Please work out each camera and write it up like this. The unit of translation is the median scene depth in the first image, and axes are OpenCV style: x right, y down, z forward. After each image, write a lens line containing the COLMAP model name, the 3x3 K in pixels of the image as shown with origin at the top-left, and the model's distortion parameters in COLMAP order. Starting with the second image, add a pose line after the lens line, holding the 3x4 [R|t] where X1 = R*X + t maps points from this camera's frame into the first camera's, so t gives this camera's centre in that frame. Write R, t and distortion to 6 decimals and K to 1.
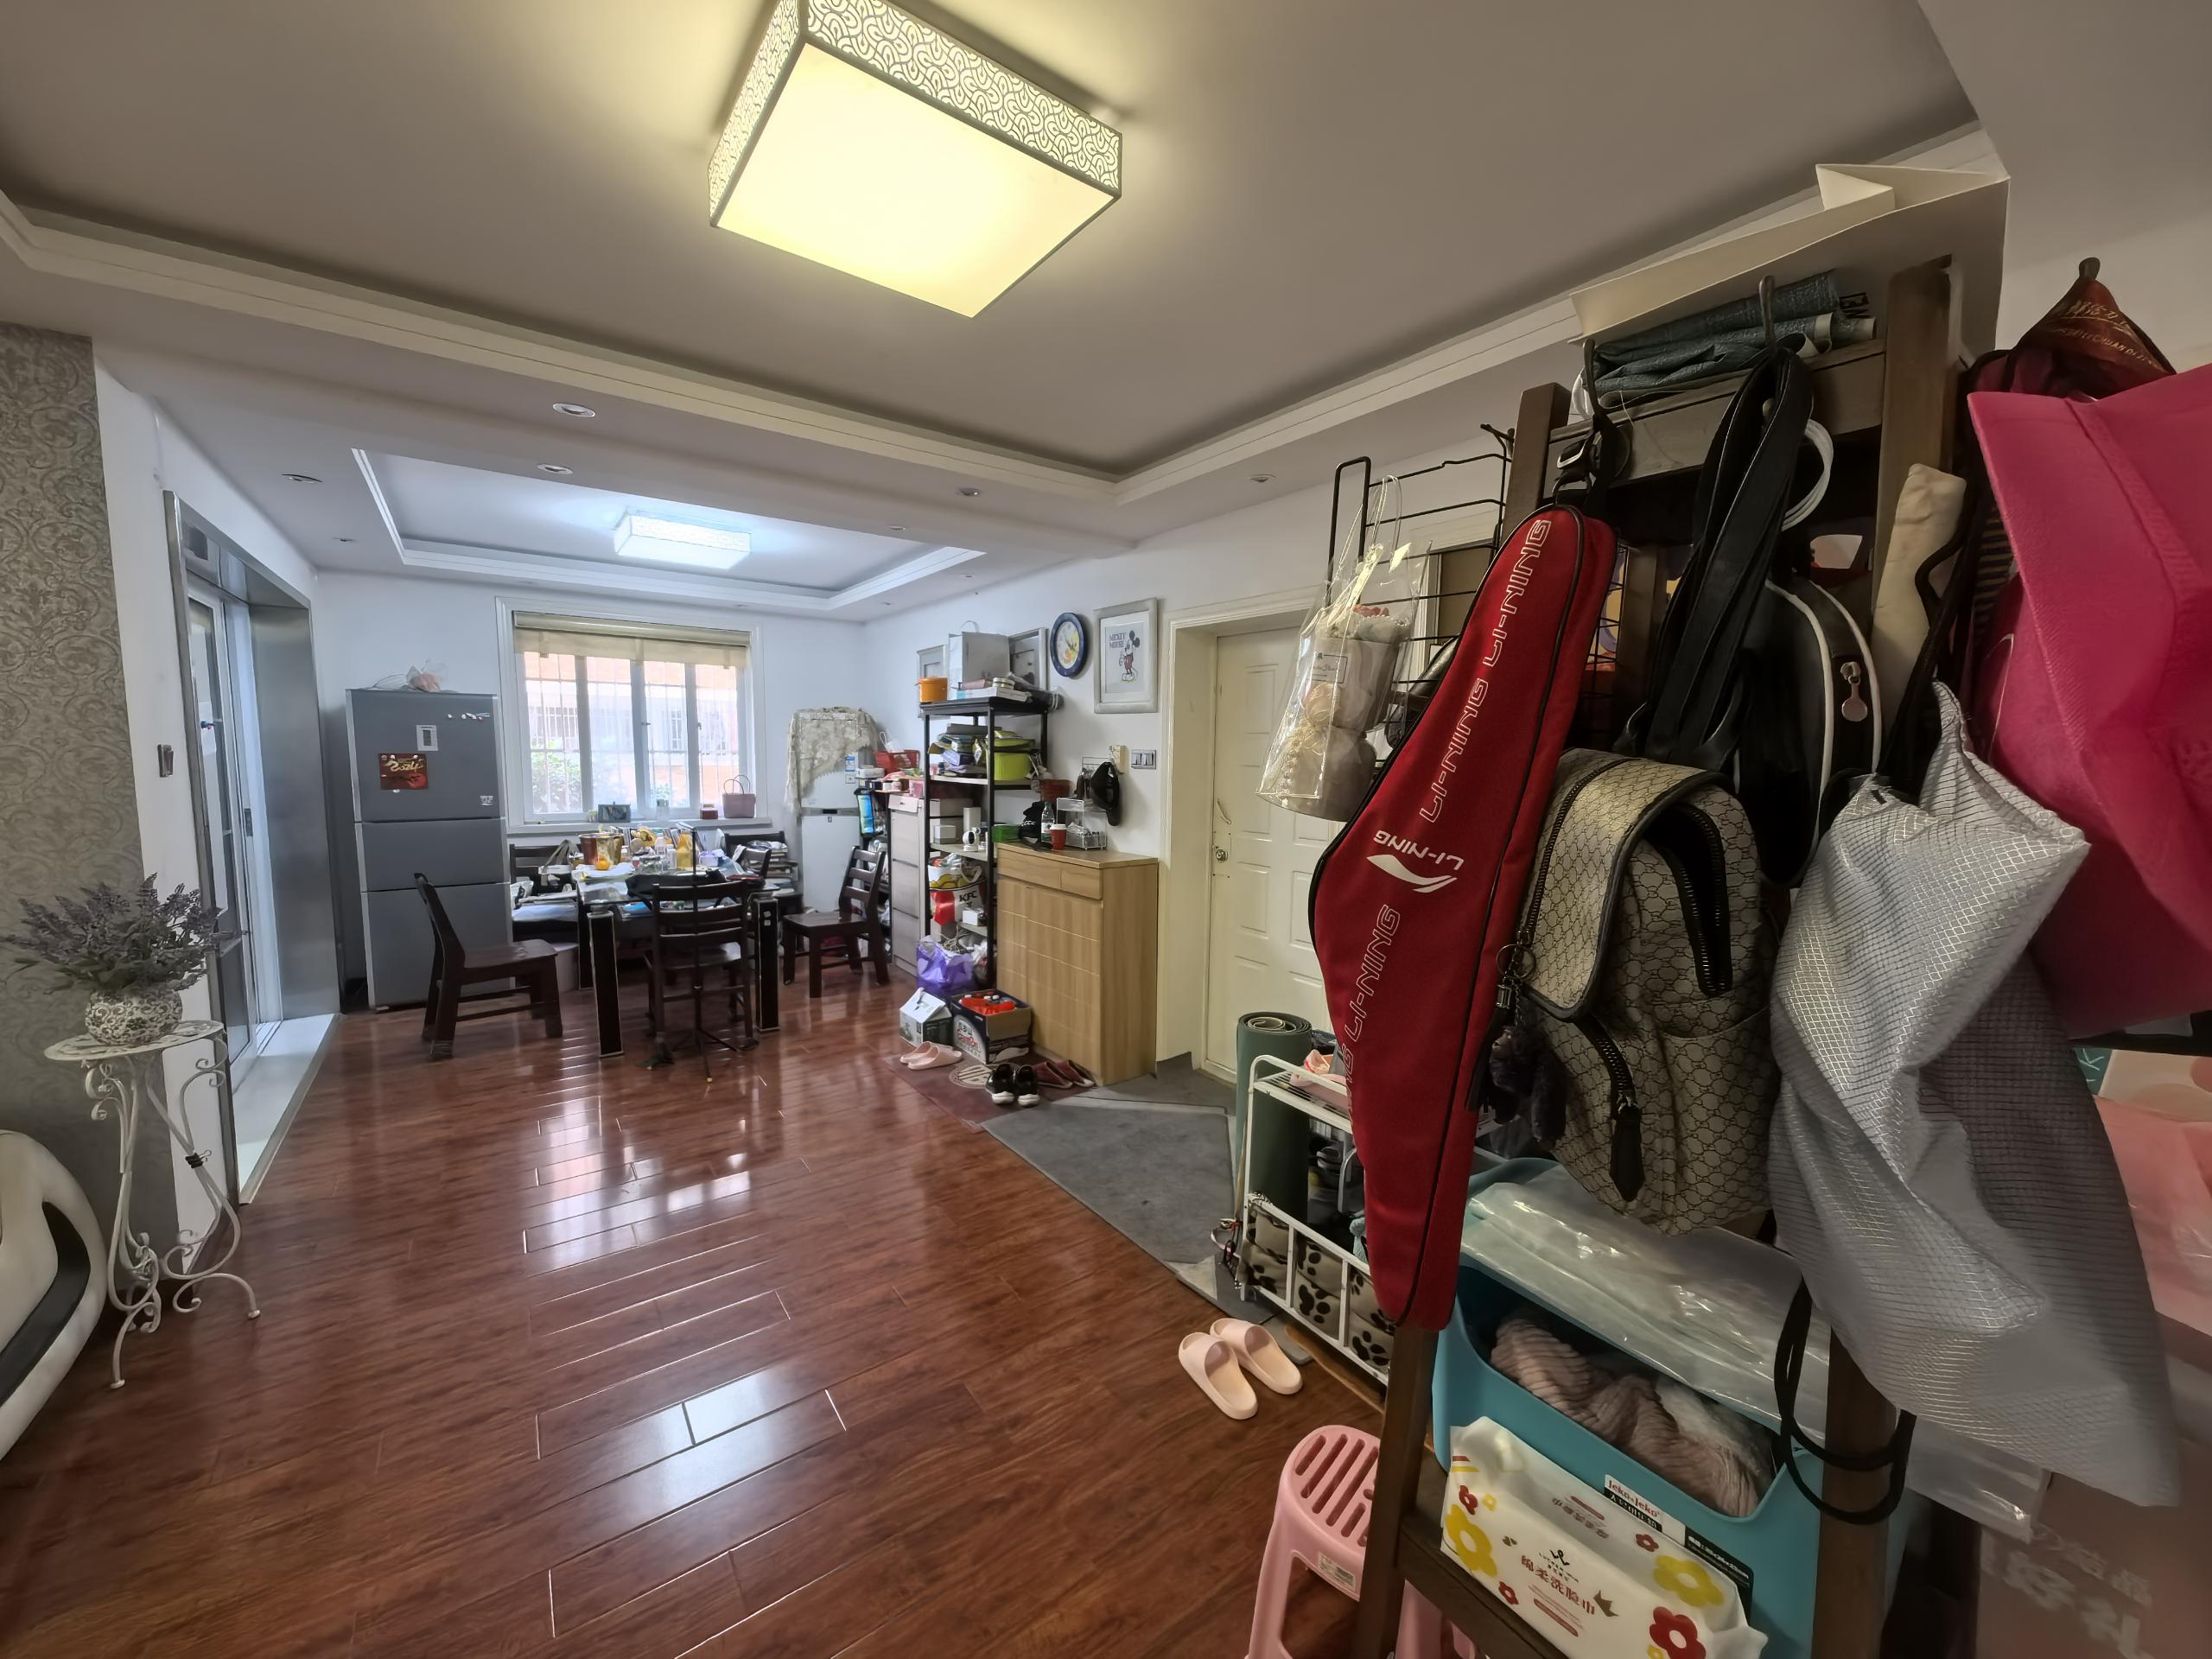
lens RADIAL K [[864.7, 0, 1109.5], [0, 864.7, 829.6], [0, 0, 1]] dist [-0.000462, -0.000034]
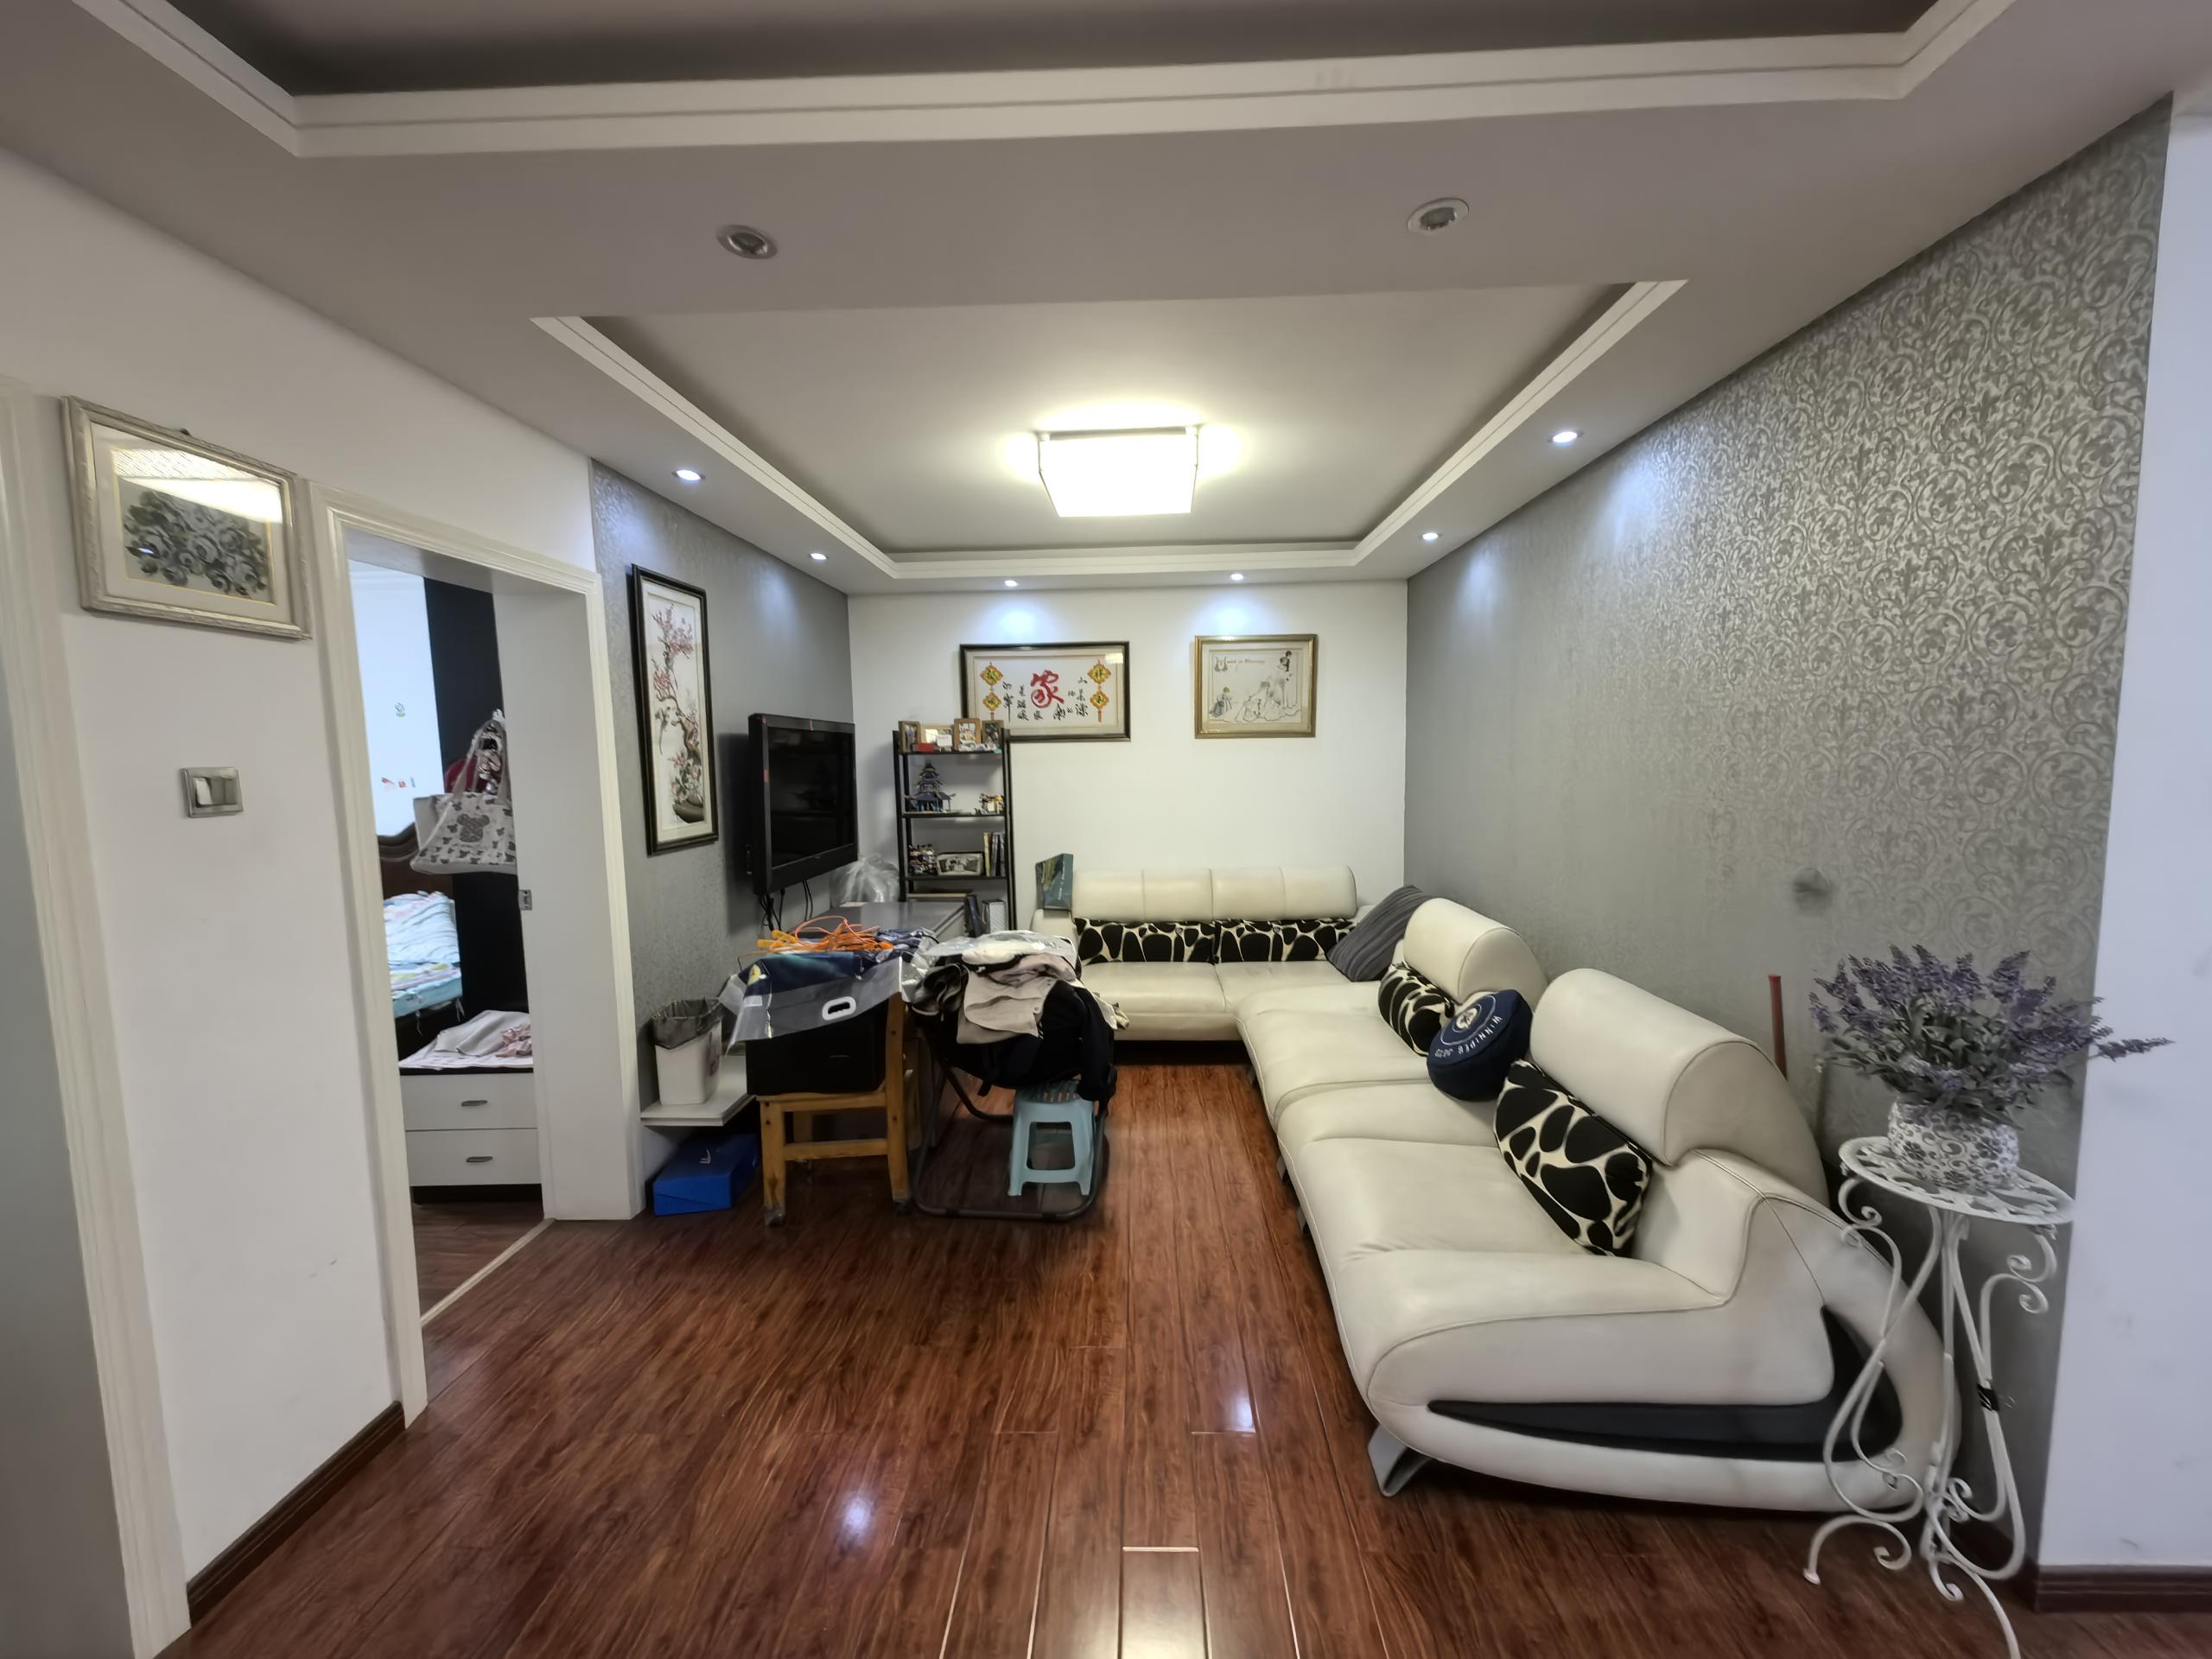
lens RADIAL K [[864.7, 0, 1109.2], [0, 864.7, 832.8], [0, 0, 1]] dist [-0.000462, -0.000034]
pose [[-0.616942, 0.071341, -0.783768, -0.188026], [-0.068044, 0.987319, 0.143429, -0.082428], [0.784062, 0.141818, -0.604264, 0.844337]]
